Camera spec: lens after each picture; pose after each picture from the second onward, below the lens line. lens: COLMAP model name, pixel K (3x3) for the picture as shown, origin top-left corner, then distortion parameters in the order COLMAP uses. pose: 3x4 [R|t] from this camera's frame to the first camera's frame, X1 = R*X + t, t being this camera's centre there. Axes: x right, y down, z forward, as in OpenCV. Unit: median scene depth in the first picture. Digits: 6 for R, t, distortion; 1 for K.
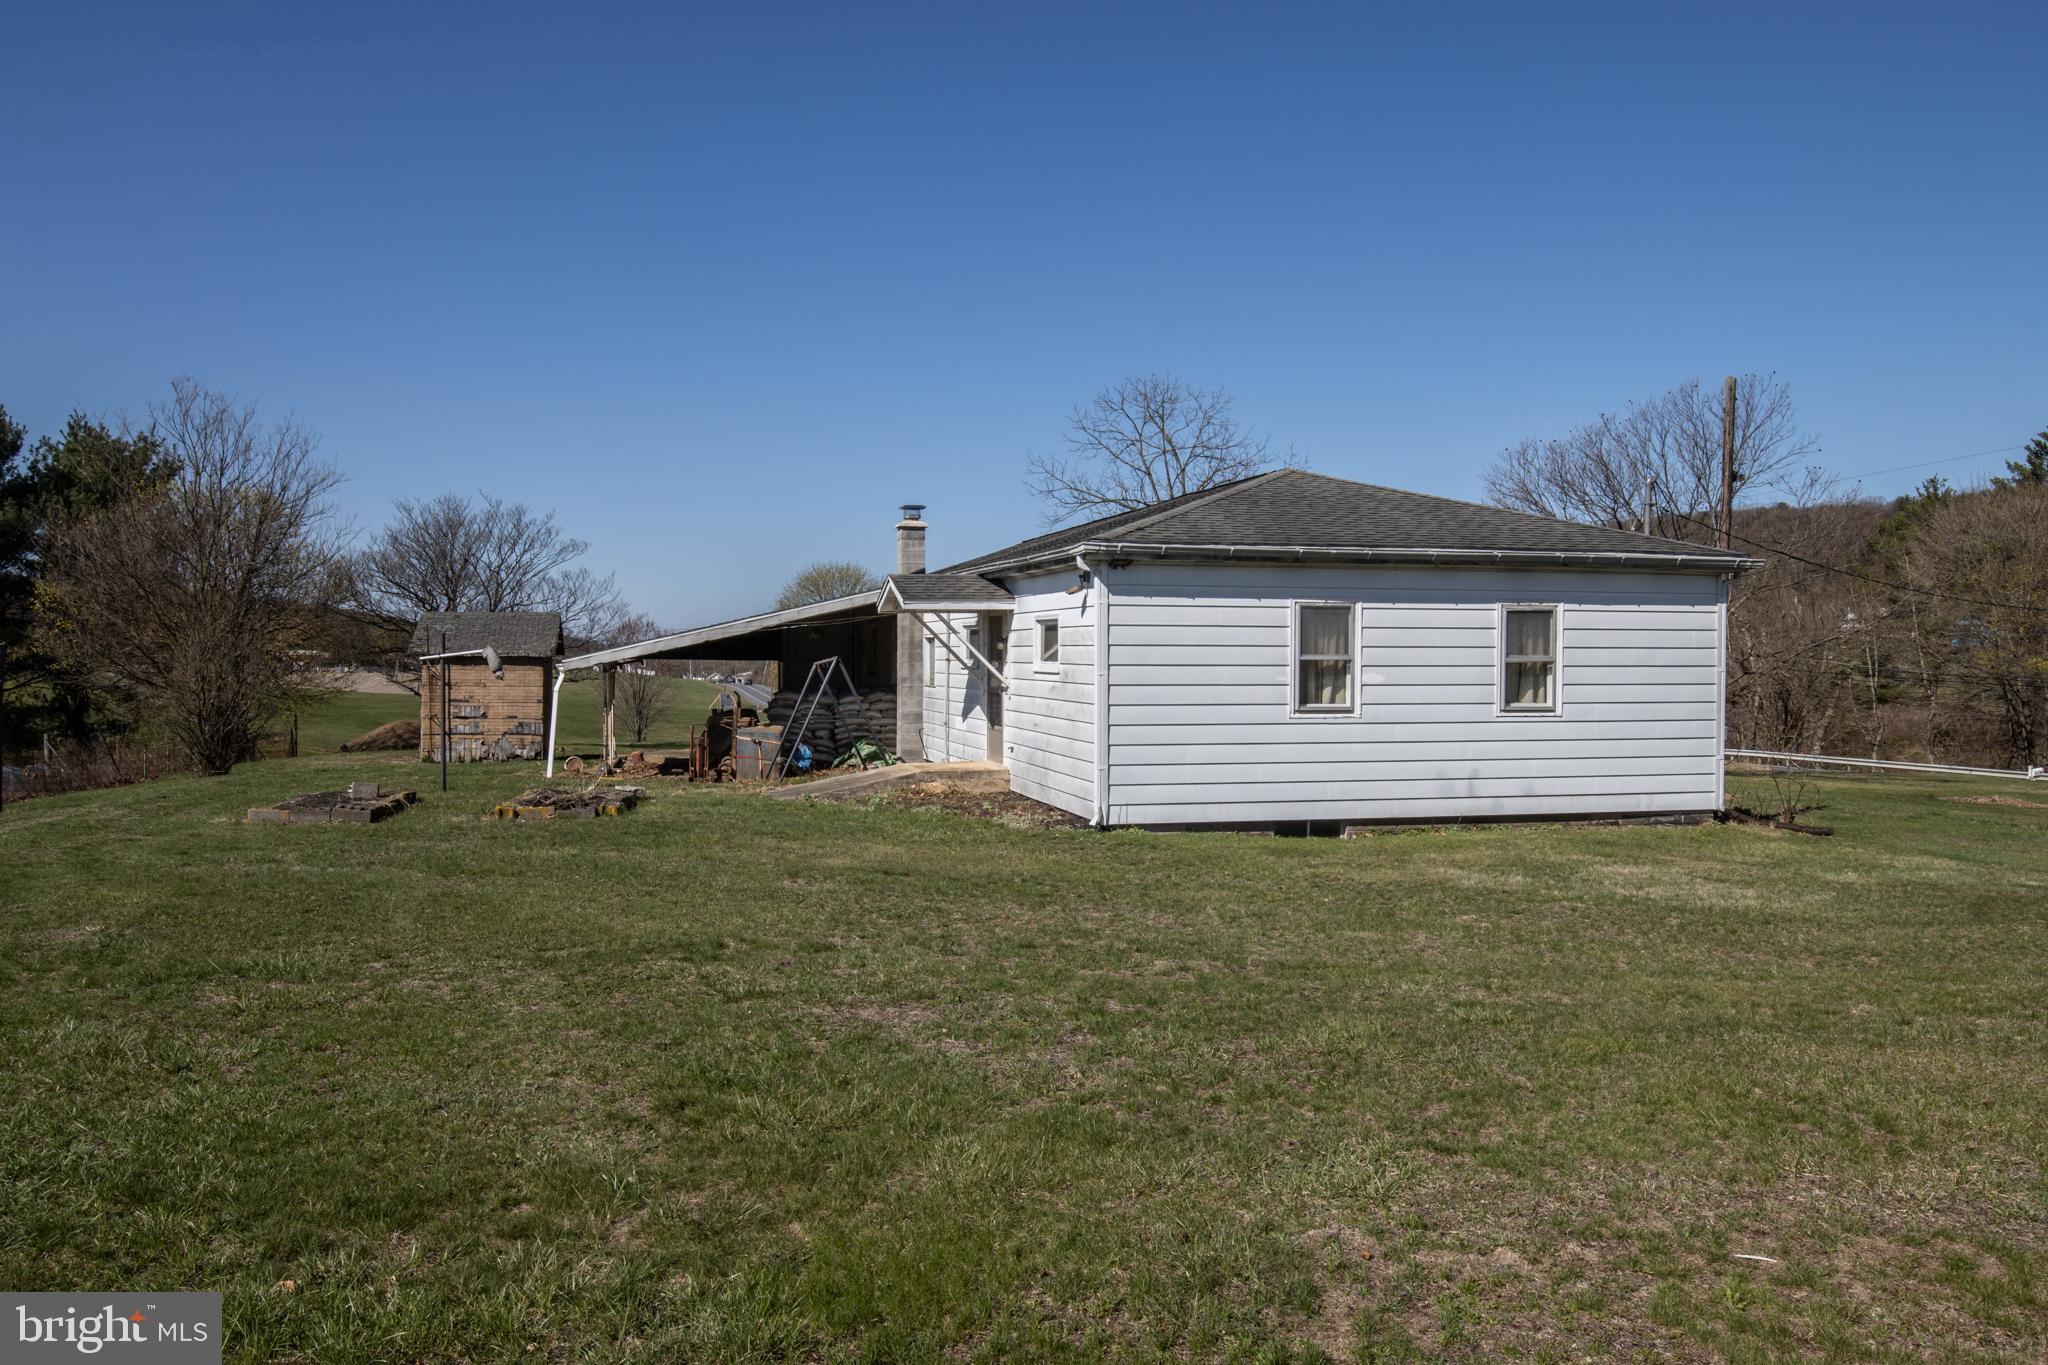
lens RADIAL K [[1552.4, 0, 1025.0], [0, 1552.4, 678.6], [0, 0, 1]] dist [-0.027382, 0.001737]
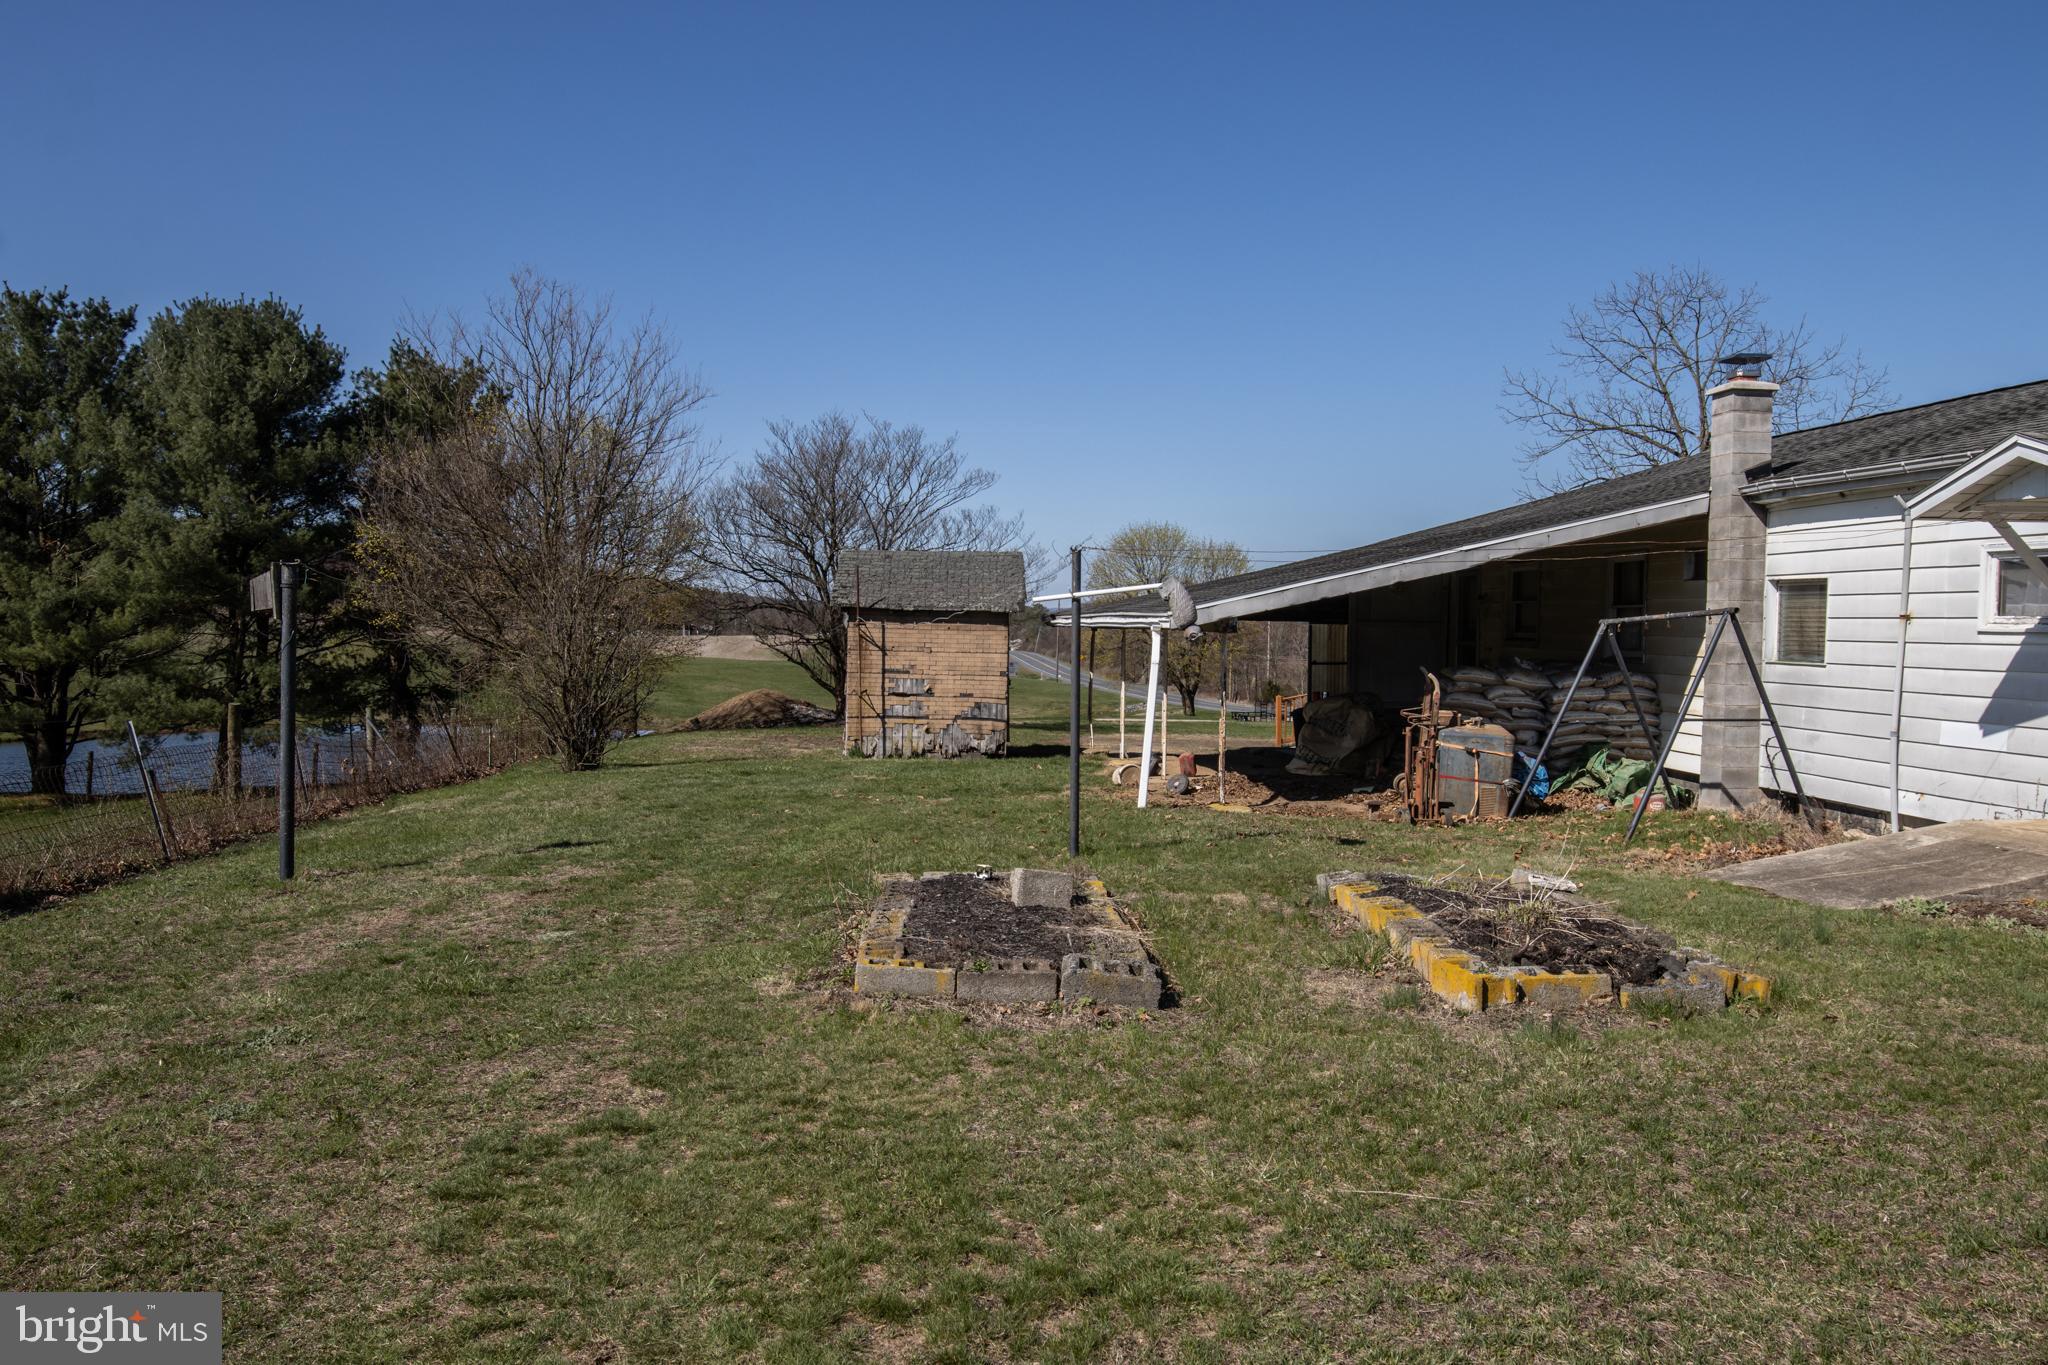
lens RADIAL K [[1552.4, 0, 1021.9], [0, 1552.4, 683.3], [0, 0, 1]] dist [-0.027382, 0.001737]
pose [[0.986368, 0.016943, -0.163678, -0.139707], [-0.013320, 0.999642, 0.023207, 0.001561], [0.164013, -0.020710, 0.986241, 0.214840]]
